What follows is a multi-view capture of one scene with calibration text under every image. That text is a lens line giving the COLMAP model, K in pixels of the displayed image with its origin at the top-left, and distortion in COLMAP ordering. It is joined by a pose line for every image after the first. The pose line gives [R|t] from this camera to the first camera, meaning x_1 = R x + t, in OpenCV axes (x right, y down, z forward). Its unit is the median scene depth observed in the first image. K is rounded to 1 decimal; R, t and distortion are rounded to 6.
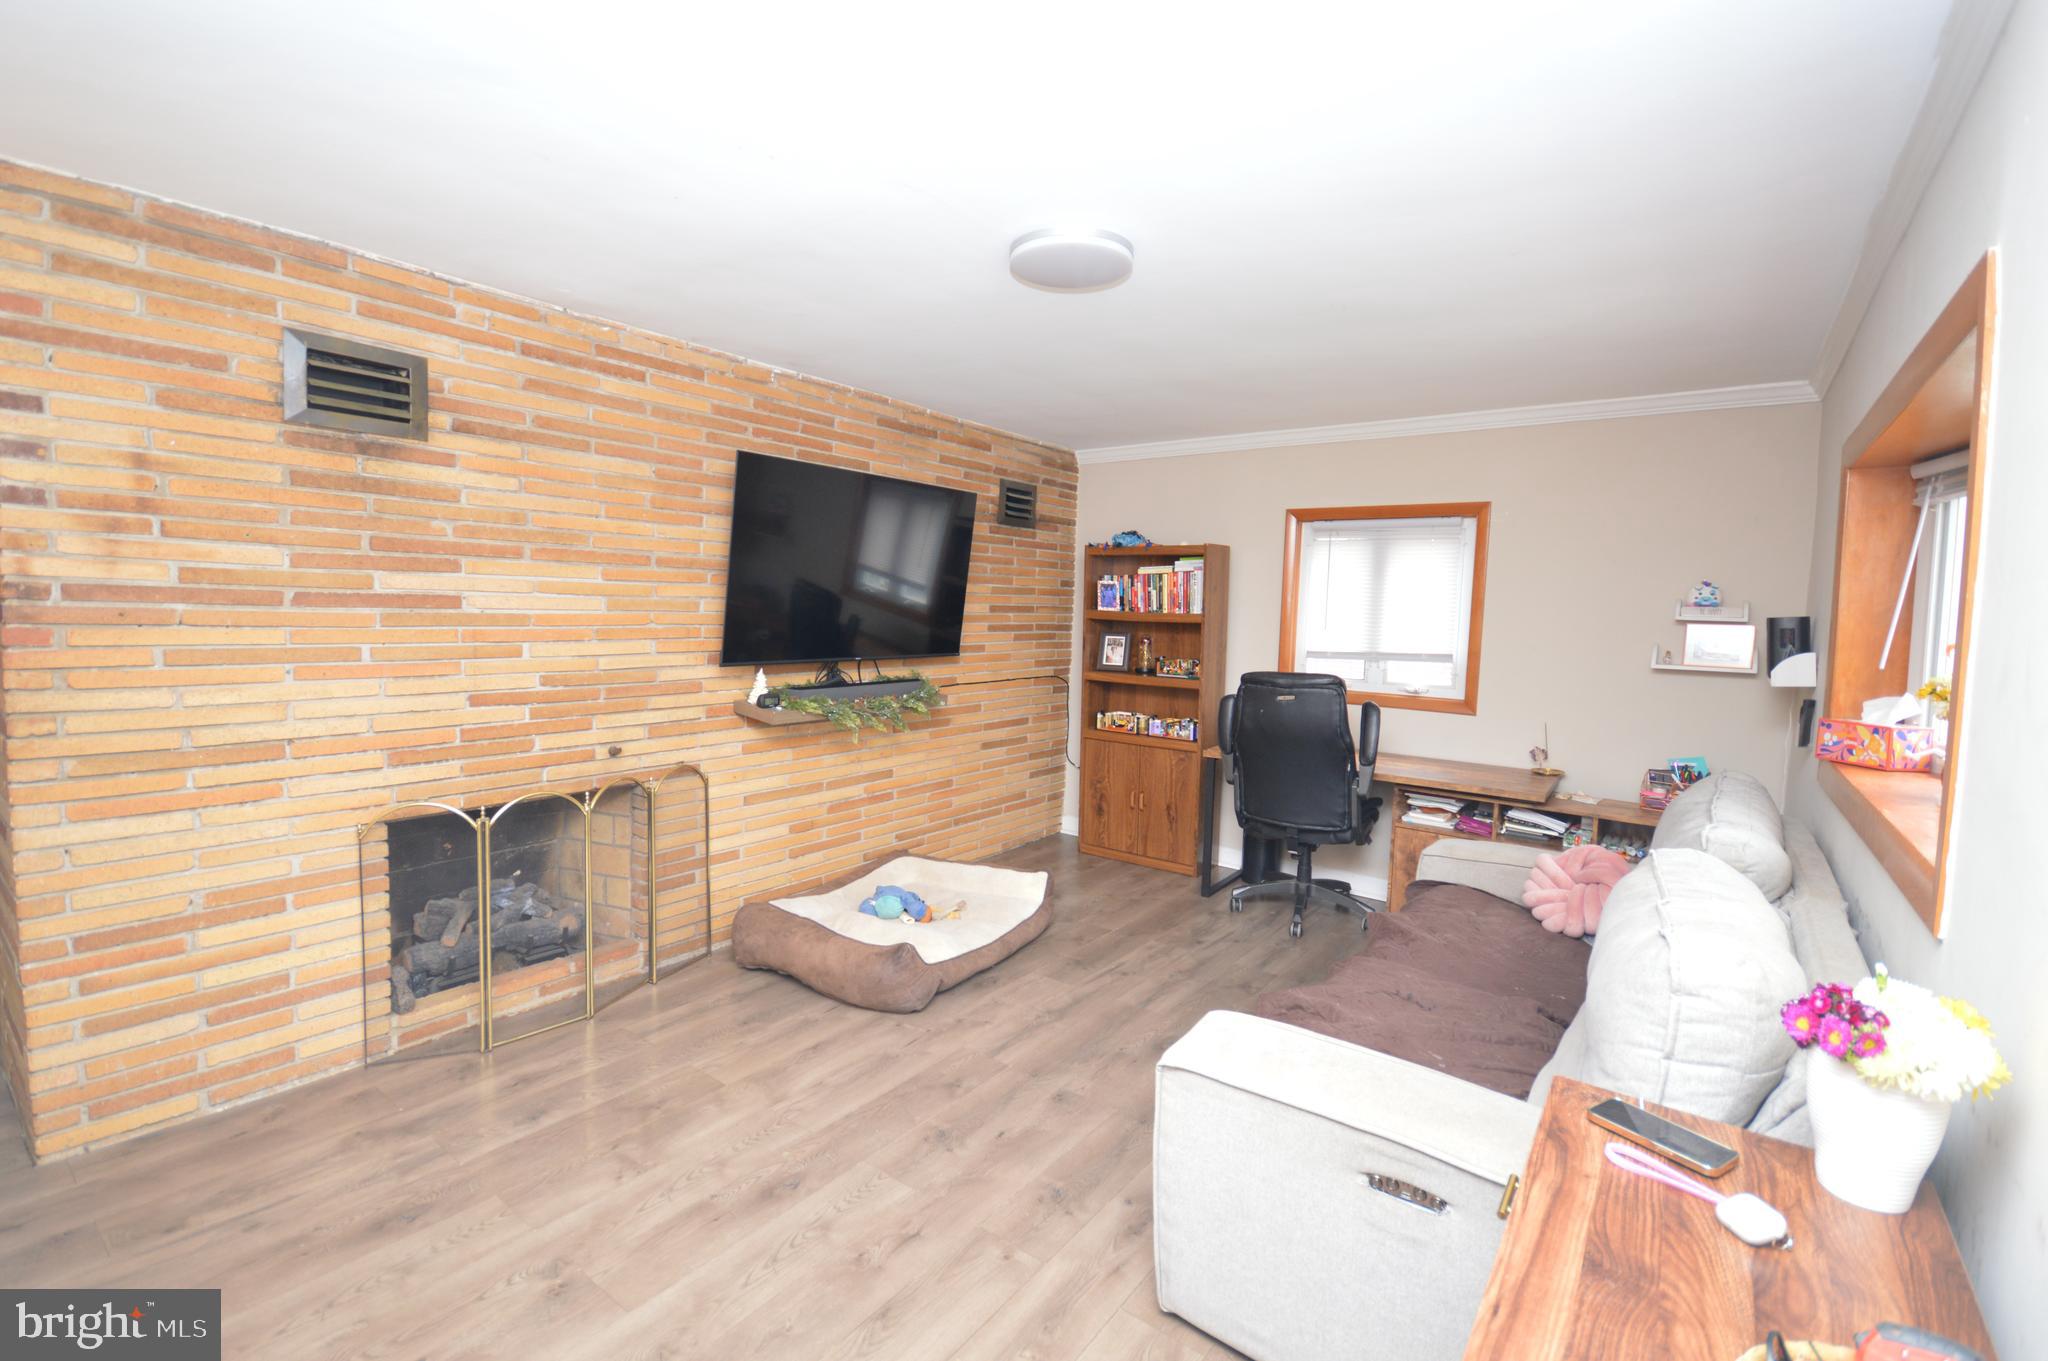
lens RADIAL K [[904.3, 0, 1016.8], [0, 904.3, 673.7], [0, 0, 1]] dist [0.008379, -0.013473]
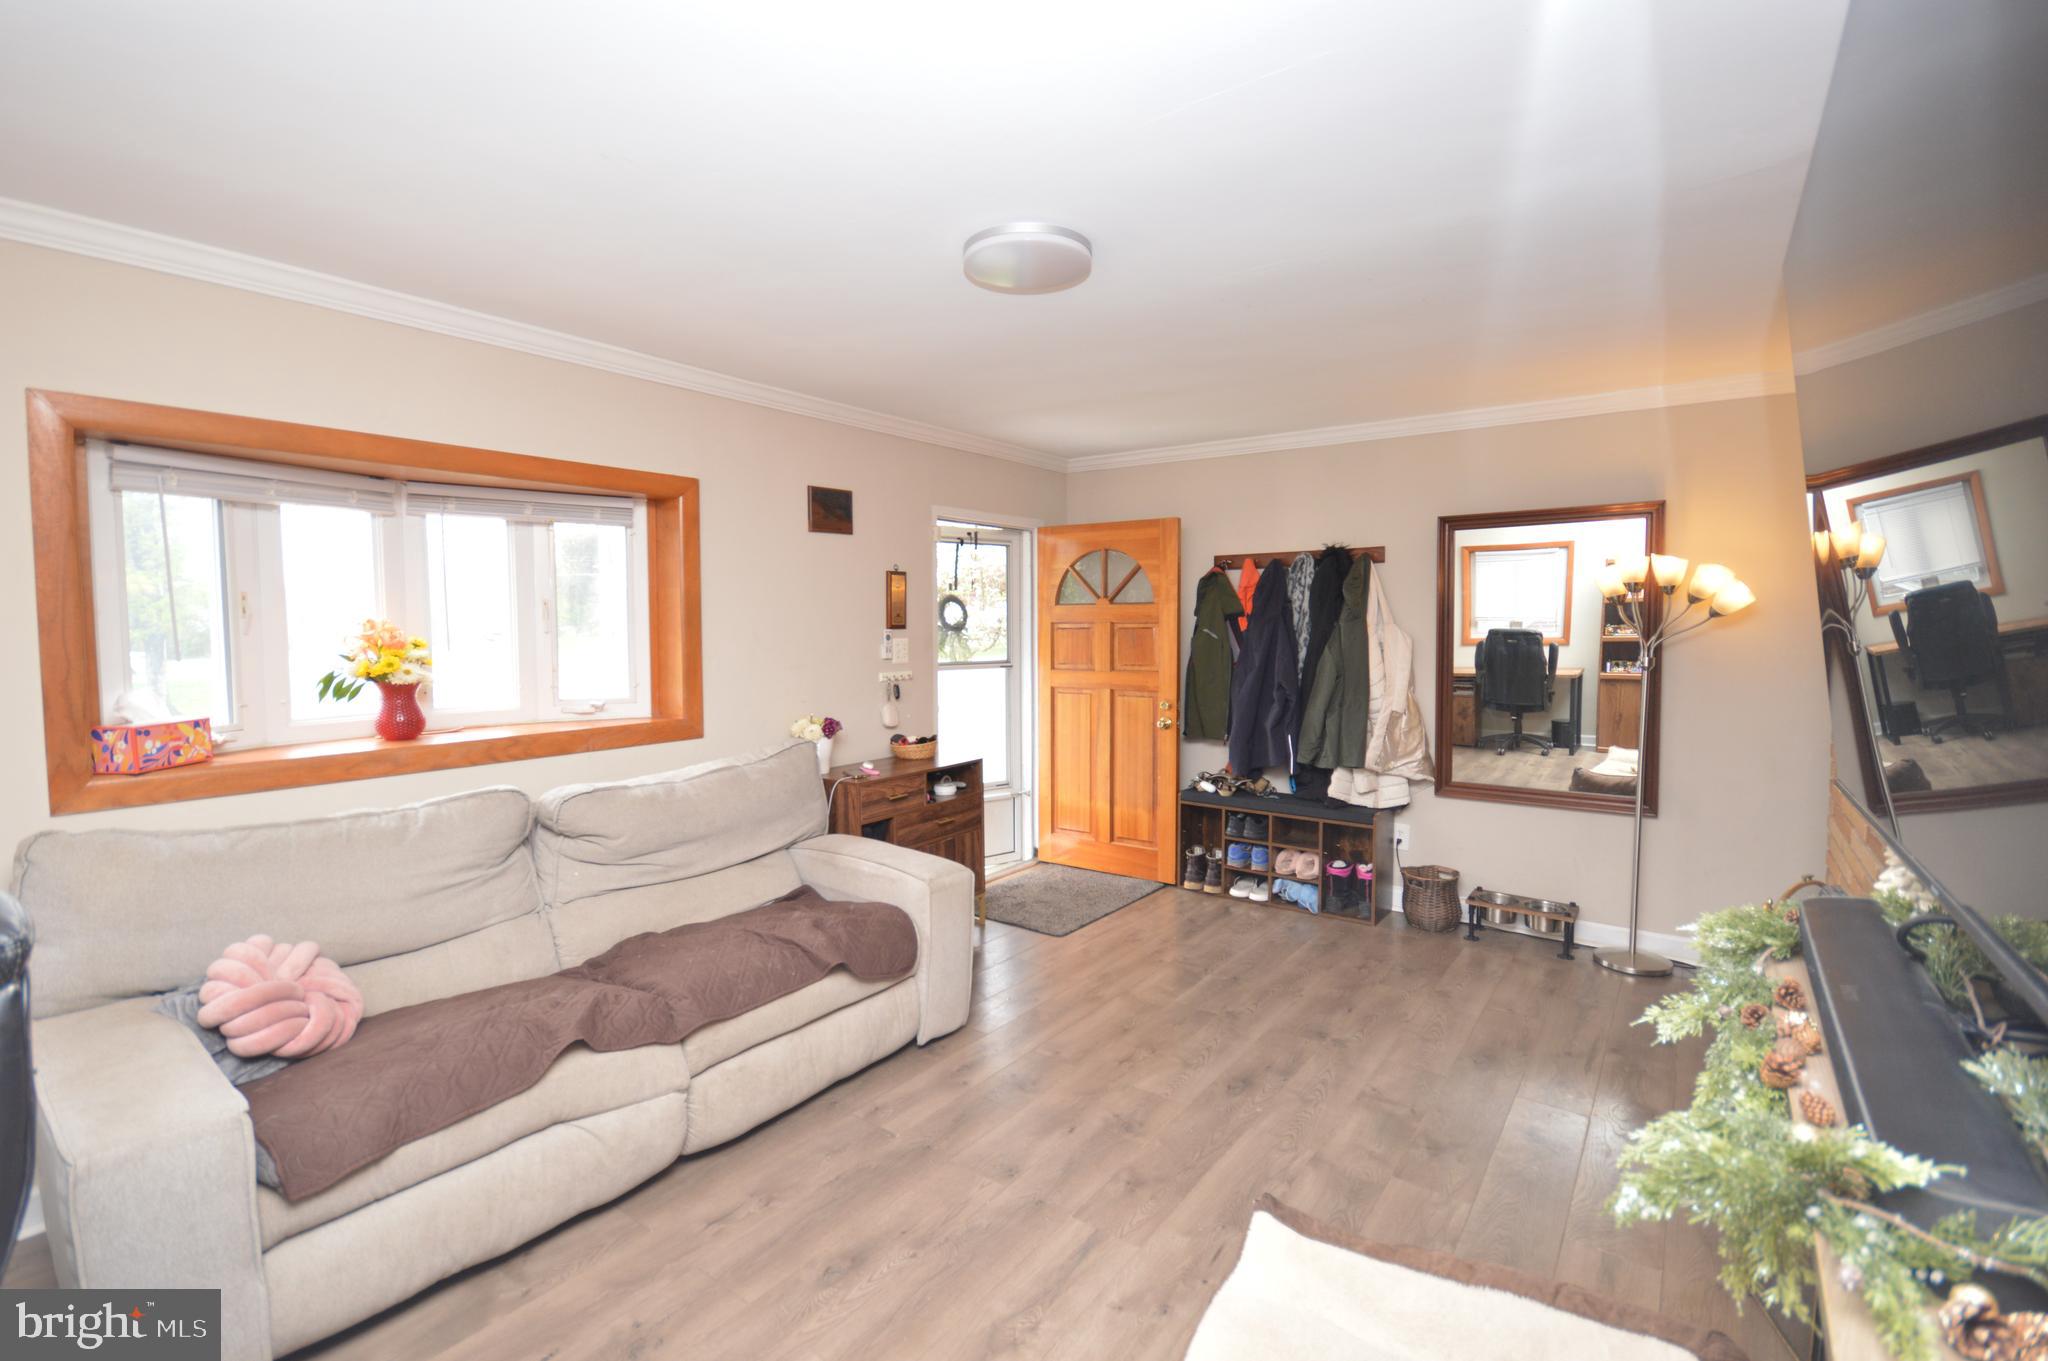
lens RADIAL K [[904.3, 0, 1016.8], [0, 904.3, 673.7], [0, 0, 1]] dist [0.008379, -0.013473]
pose [[-0.999662, -0.025761, 0.003364, 0.055320], [-0.025127, 0.991619, 0.126732, -0.138713], [-0.006601, 0.126604, -0.991931, 1.960536]]
